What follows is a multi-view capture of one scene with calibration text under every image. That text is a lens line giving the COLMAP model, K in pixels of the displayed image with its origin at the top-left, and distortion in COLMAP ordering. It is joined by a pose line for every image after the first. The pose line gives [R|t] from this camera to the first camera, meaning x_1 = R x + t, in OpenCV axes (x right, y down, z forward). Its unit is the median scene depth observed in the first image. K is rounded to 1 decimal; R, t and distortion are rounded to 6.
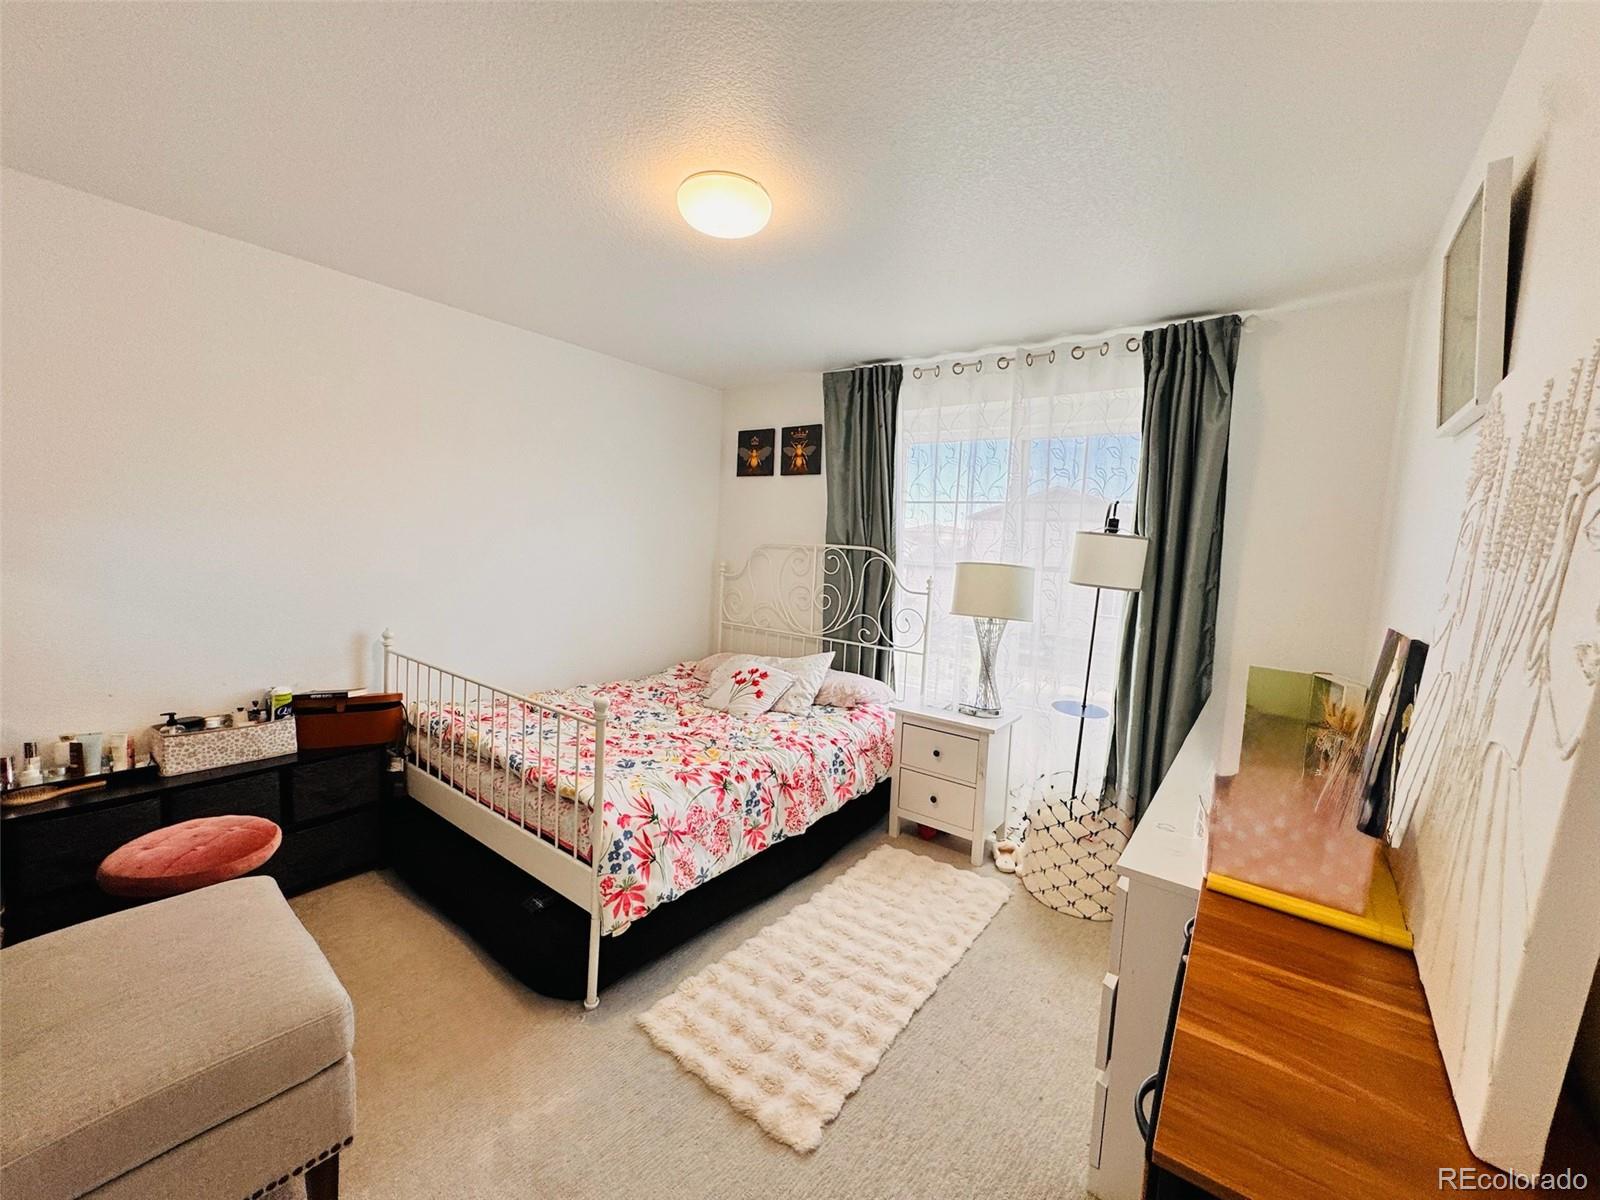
lens RADIAL K [[637.5, 0, 801.6], [0, 637.5, 599.6], [0, 0, 1]] dist [-0.004264, 0.000100]
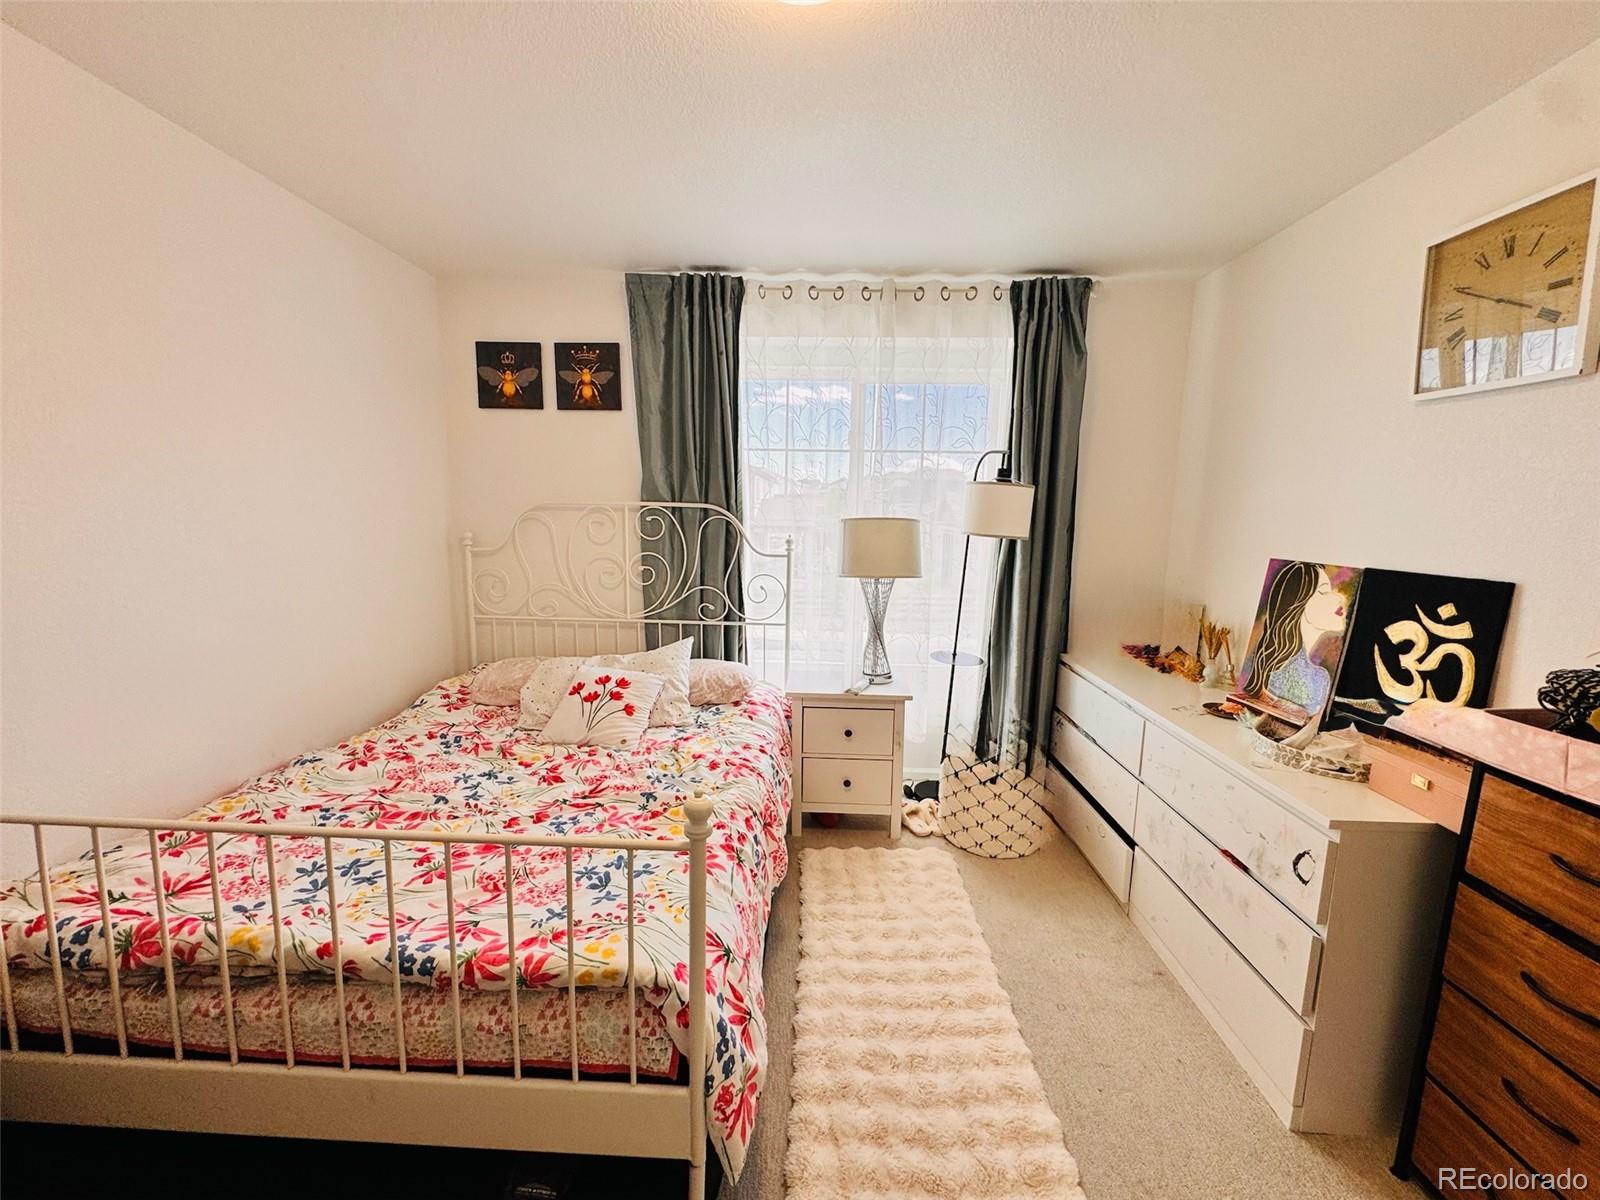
lens RADIAL K [[637.5, 0, 797.1], [0, 637.5, 596.4], [0, 0, 1]] dist [-0.004264, 0.000100]
pose [[0.818530, -0.114385, 0.562960, -0.293080], [0.073702, 0.992787, 0.094560, -0.035663], [-0.569716, -0.035909, 0.821057, 0.276257]]
